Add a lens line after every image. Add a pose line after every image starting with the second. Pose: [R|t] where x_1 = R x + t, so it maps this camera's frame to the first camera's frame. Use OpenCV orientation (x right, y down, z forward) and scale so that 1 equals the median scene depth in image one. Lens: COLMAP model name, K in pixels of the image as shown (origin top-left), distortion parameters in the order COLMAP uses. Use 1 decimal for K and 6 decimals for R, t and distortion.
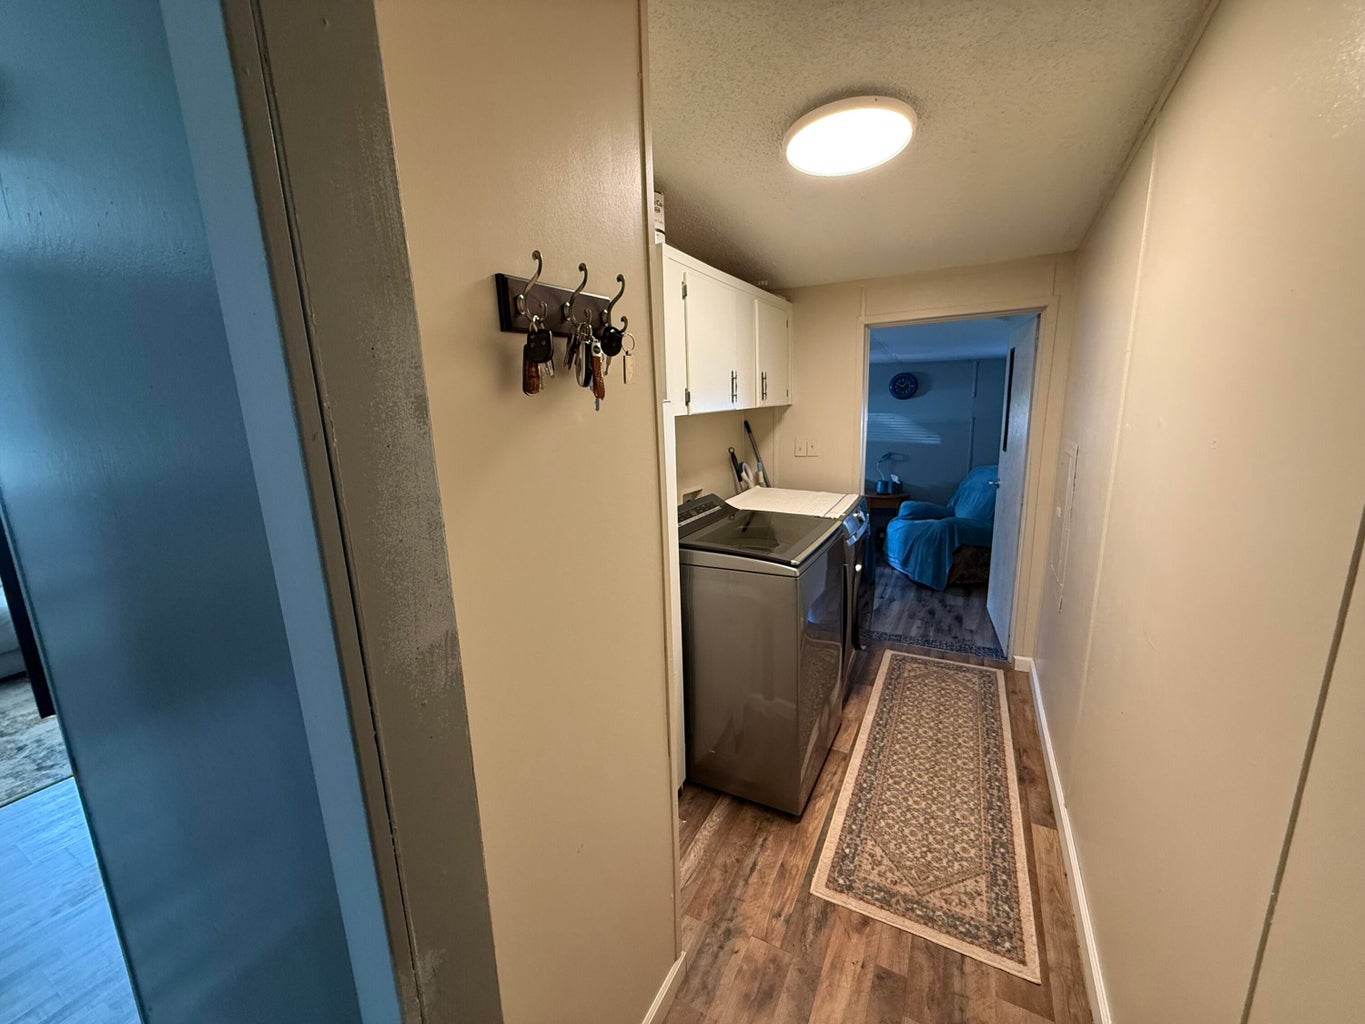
lens RADIAL K [[543.6, 0, 683.5], [0, 543.6, 513.4], [0, 0, 1]] dist [0.001320, -0.000182]
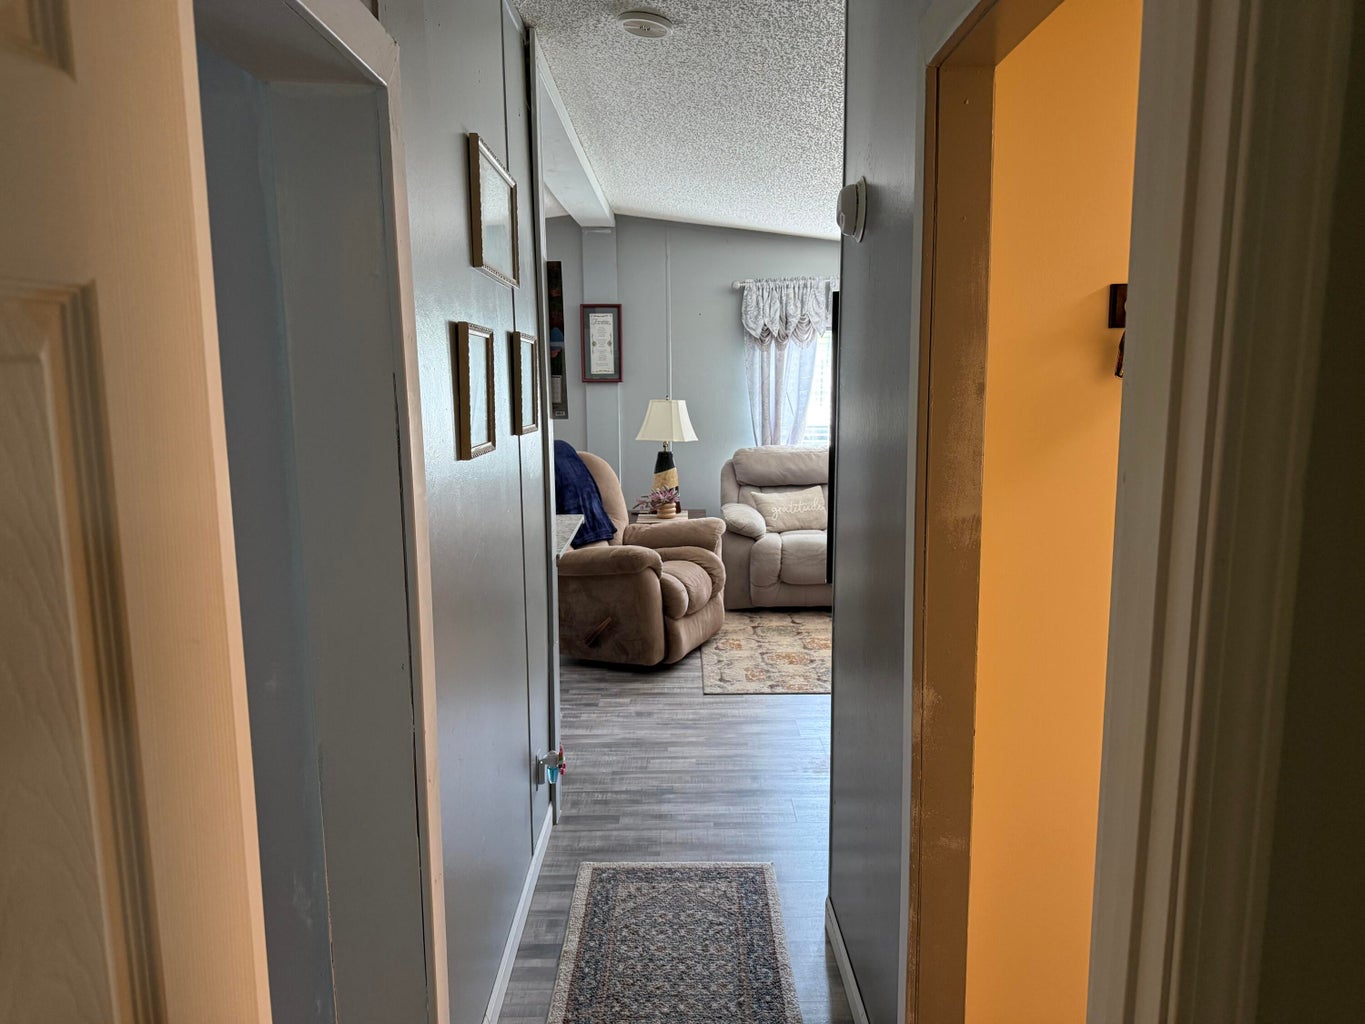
lens RADIAL K [[956.2, 0, 678.1], [0, 956.2, 522.6], [0, 0, 1]] dist [0.047598, 0.000231]
pose [[0.469048, 0.153041, -0.869811, 1.855824], [-0.183169, 0.980314, 0.073710, 0.190378], [0.863969, 0.124749, 0.487847, -1.371408]]
